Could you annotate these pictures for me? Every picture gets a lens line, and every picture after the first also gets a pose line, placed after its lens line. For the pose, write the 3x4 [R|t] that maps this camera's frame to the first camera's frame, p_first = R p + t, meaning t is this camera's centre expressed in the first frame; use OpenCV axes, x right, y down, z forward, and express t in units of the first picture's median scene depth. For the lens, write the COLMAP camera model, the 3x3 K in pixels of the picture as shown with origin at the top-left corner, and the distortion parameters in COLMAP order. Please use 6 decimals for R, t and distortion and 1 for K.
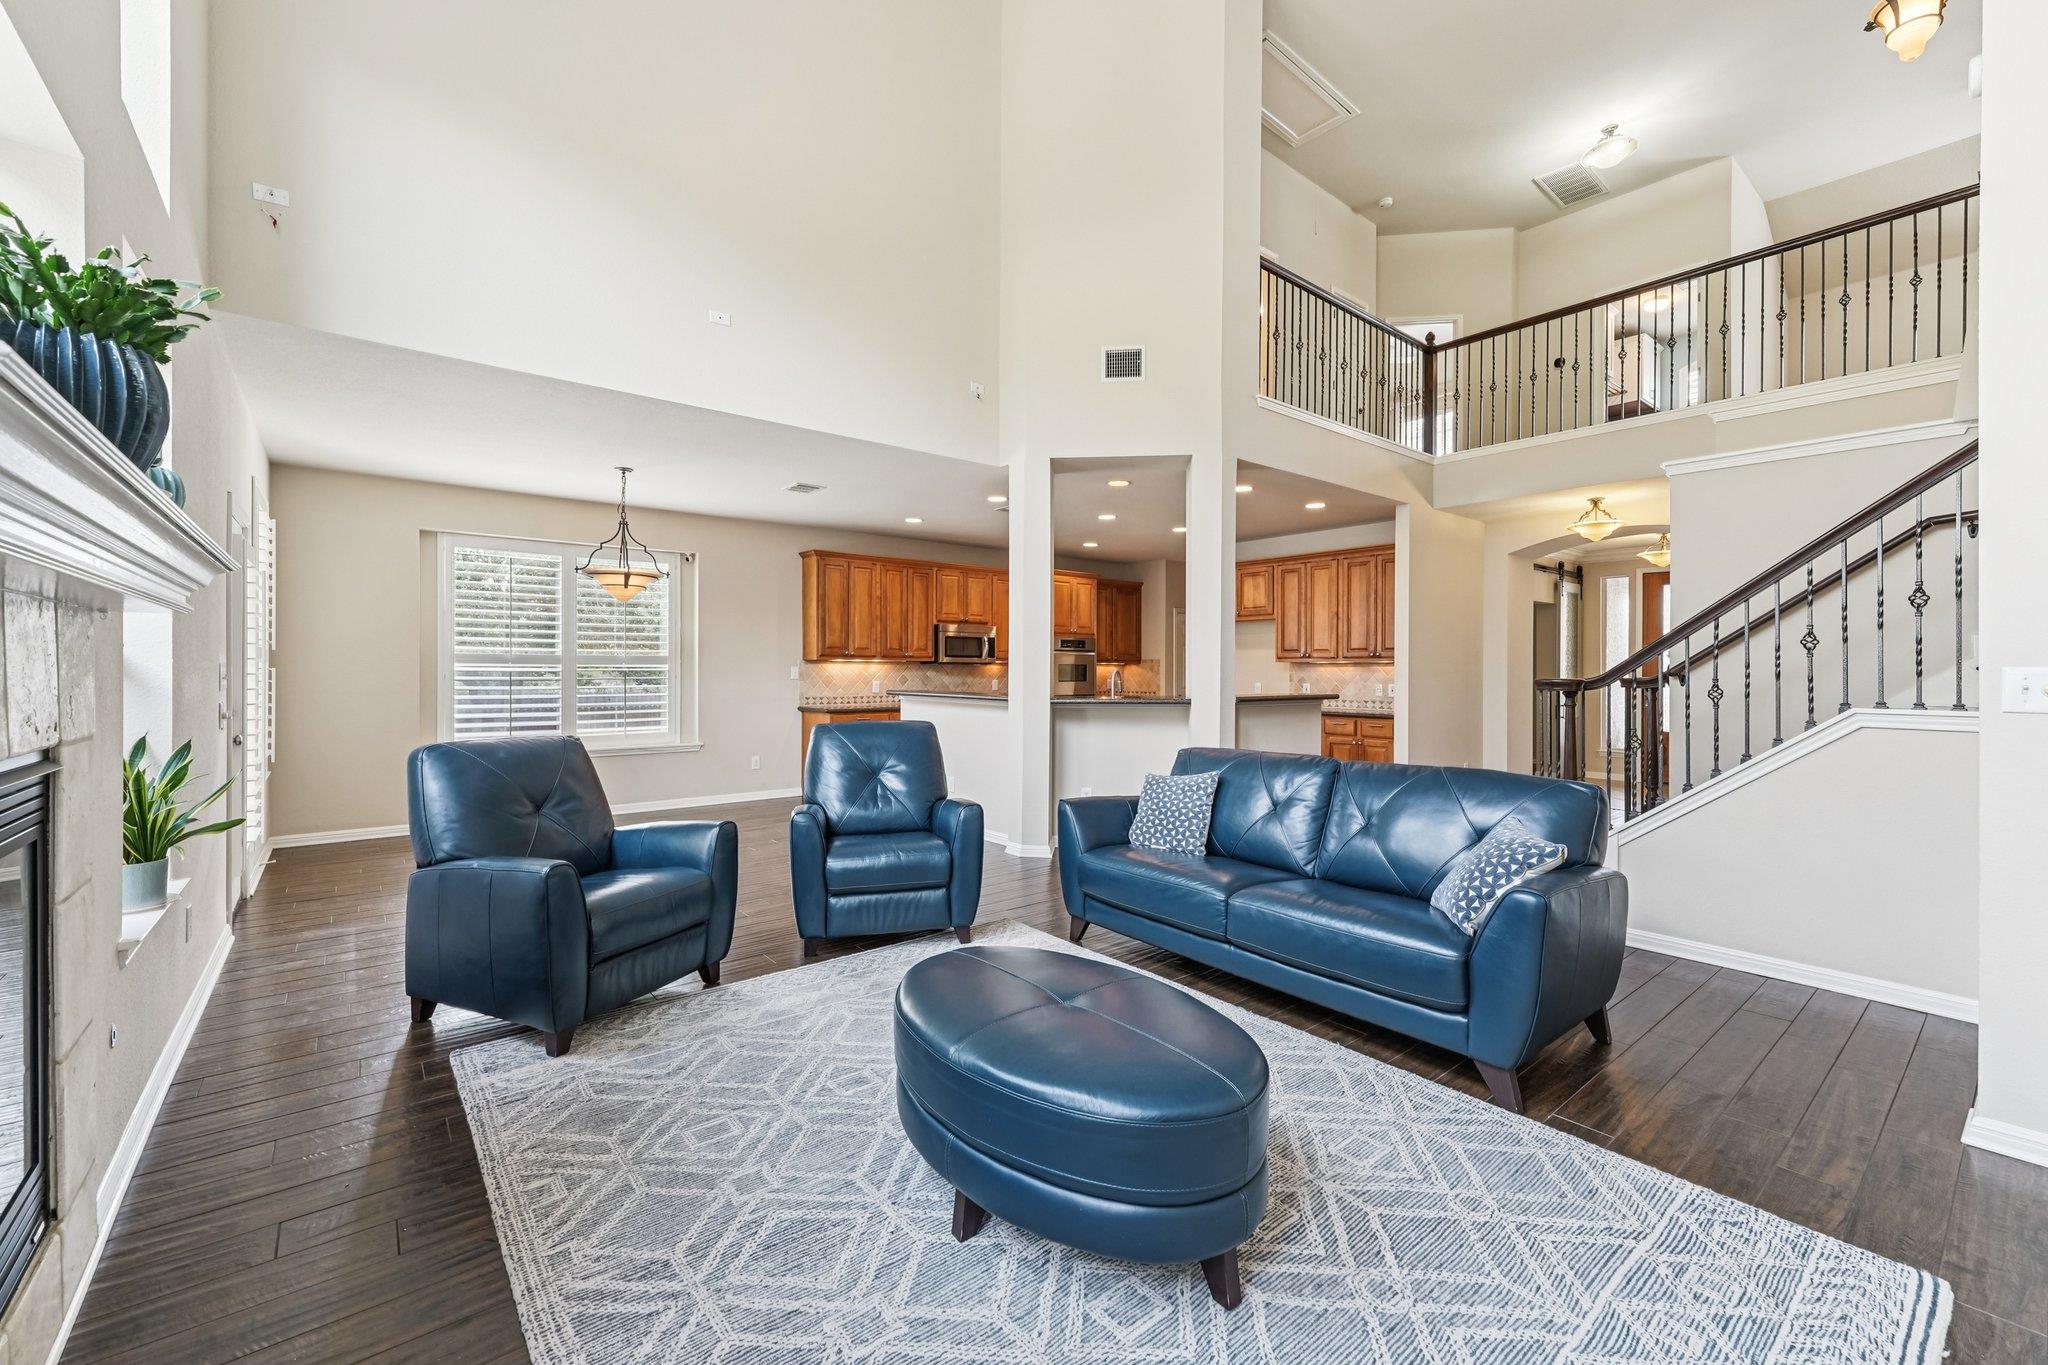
lens RADIAL K [[826.2, 0, 1011.0], [0, 826.2, 675.0], [0, 0, 1]] dist [-0.004006, -0.001814]
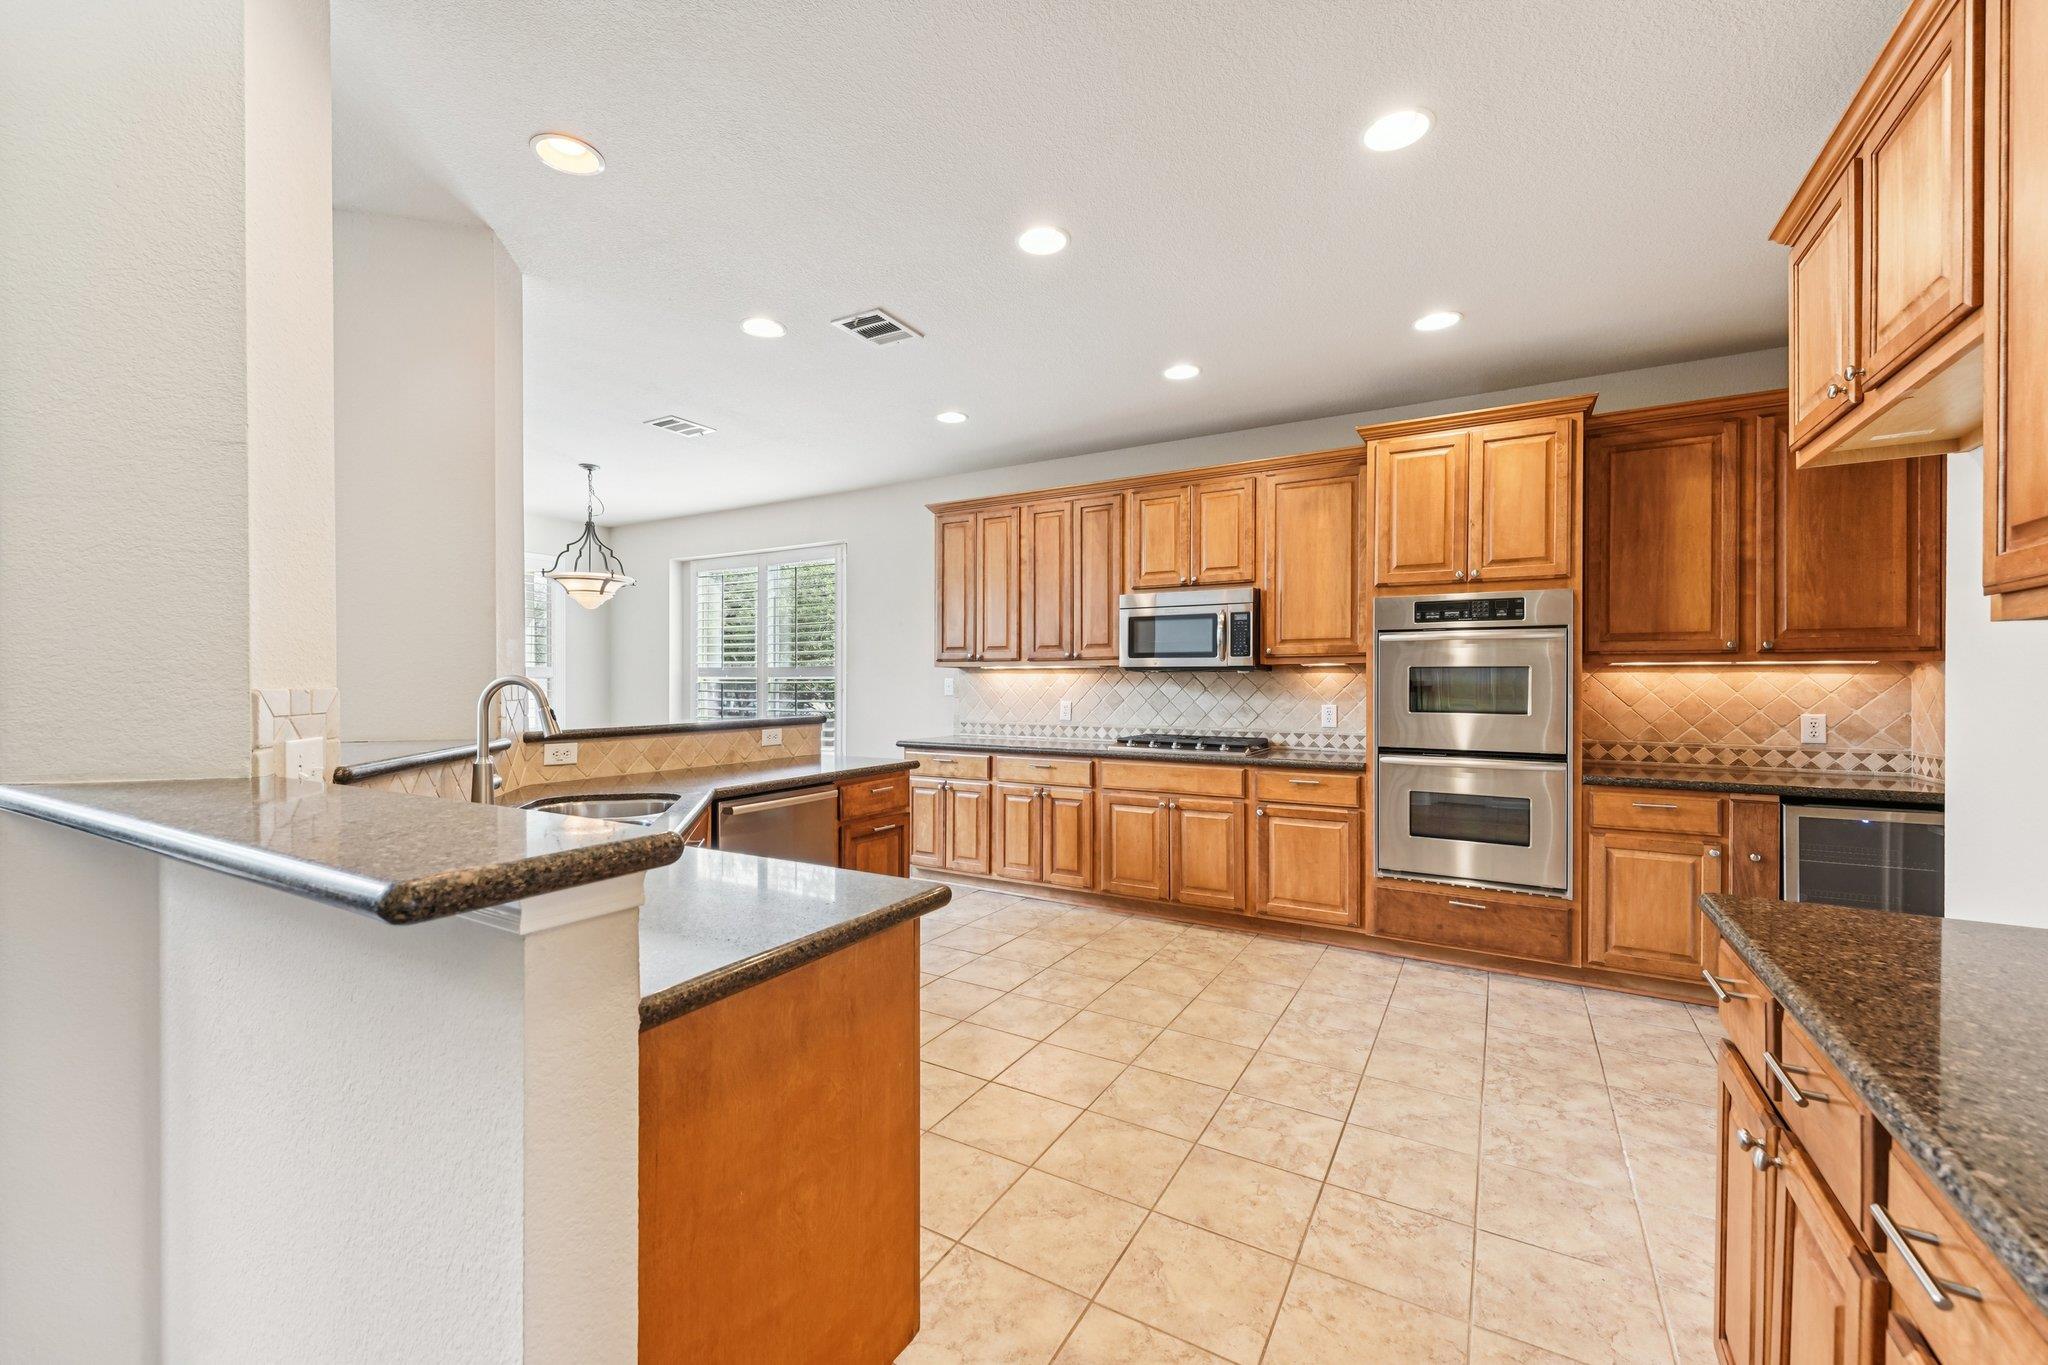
lens RADIAL K [[826.2, 0, 1001.7], [0, 826.2, 687.6], [0, 0, 1]] dist [-0.004006, -0.001814]
pose [[0.337042, 0.003028, -0.941485, 0.406249], [-0.006502, 0.999978, 0.000888, -0.002622], [0.941467, 0.005823, 0.337054, 0.796696]]
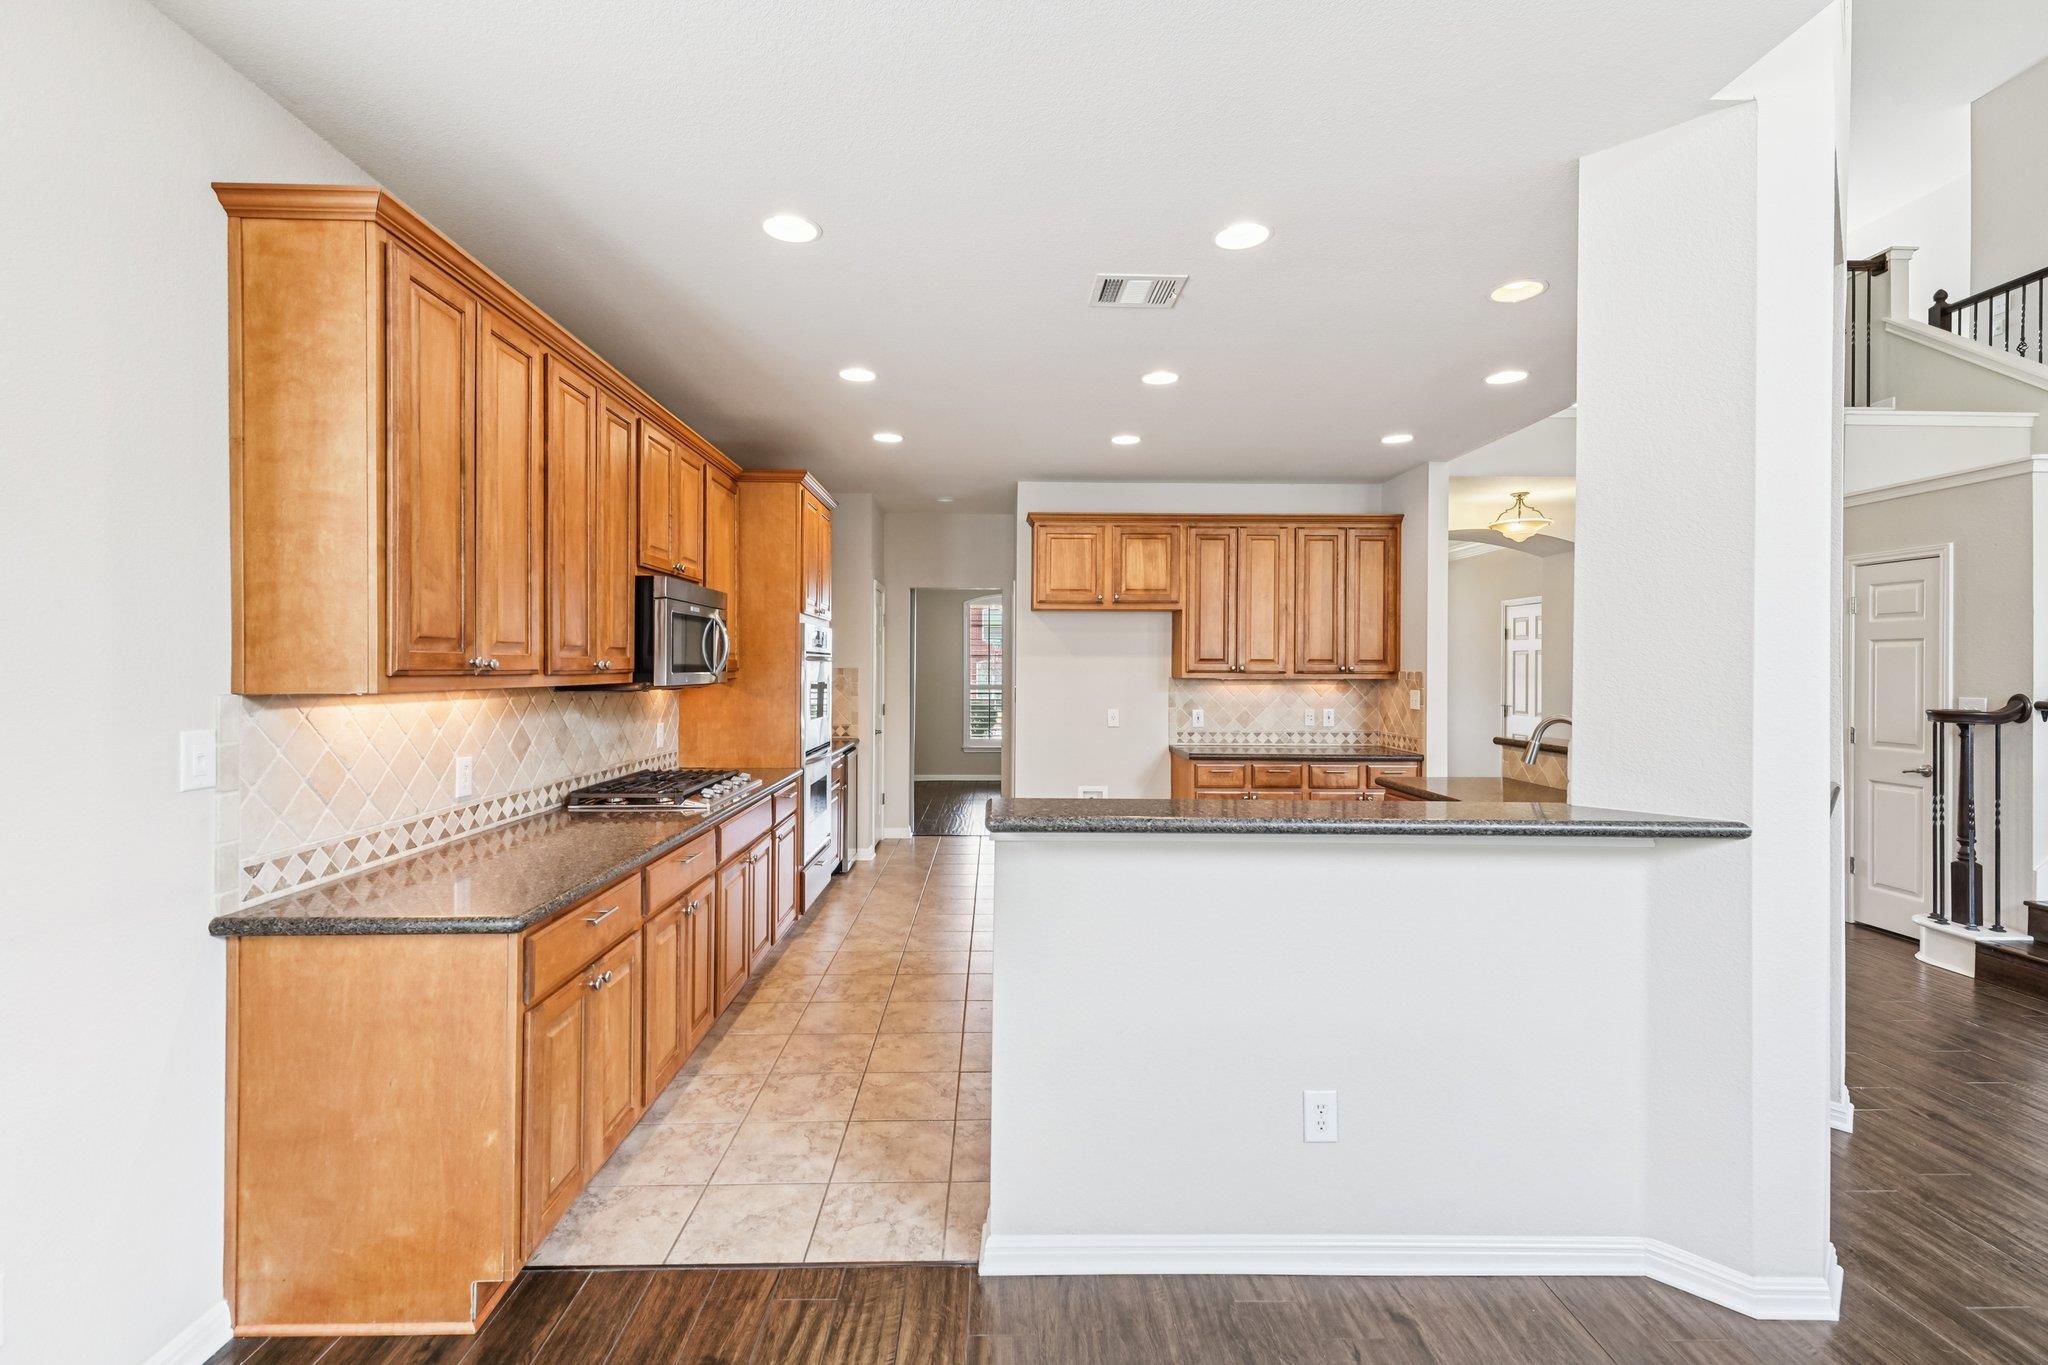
lens RADIAL K [[883.2, 0, 1015.3], [0, 883.2, 666.2], [0, 0, 1]] dist [0.014632, -0.002474]
pose [[0.614432, -0.000486, 0.788970, -0.305721], [0.001518, 0.999999, -0.000565, -0.024674], [-0.788968, 0.001545, 0.614432, 0.695212]]
